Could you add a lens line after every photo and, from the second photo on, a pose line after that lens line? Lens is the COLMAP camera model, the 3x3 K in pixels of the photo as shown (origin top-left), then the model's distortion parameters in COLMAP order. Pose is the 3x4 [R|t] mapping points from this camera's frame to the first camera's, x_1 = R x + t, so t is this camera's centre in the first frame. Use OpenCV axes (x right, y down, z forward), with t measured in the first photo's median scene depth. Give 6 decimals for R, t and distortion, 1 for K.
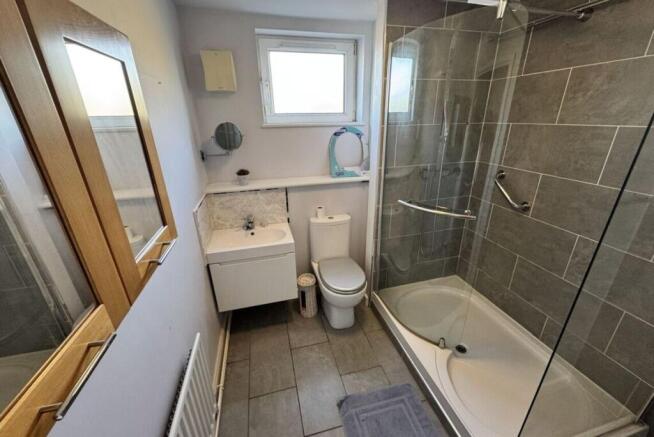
lens RADIAL K [[261.0, 0, 326.6], [0, 261.0, 218.1], [0, 0, 1]] dist [-0.002626, 0.000809]
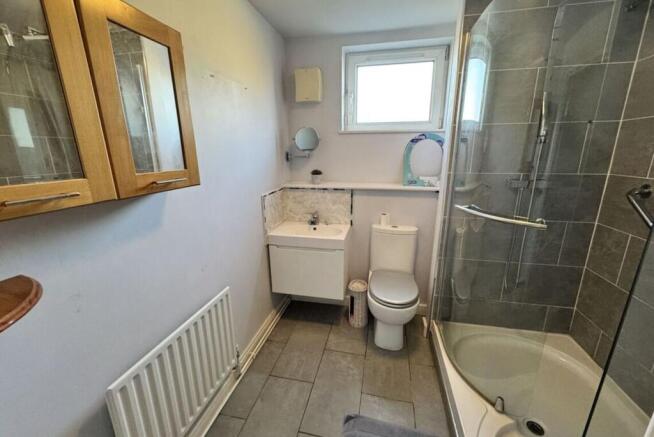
lens RADIAL K [[261.0, 0, 325.3], [0, 261.0, 217.3], [0, 0, 1]] dist [-0.002626, 0.000809]
pose [[0.889001, 0.123754, -0.440865, 0.218208], [-0.173996, 0.981867, -0.075245, 0.086215], [0.423559, 0.143602, 0.894414, 0.052987]]
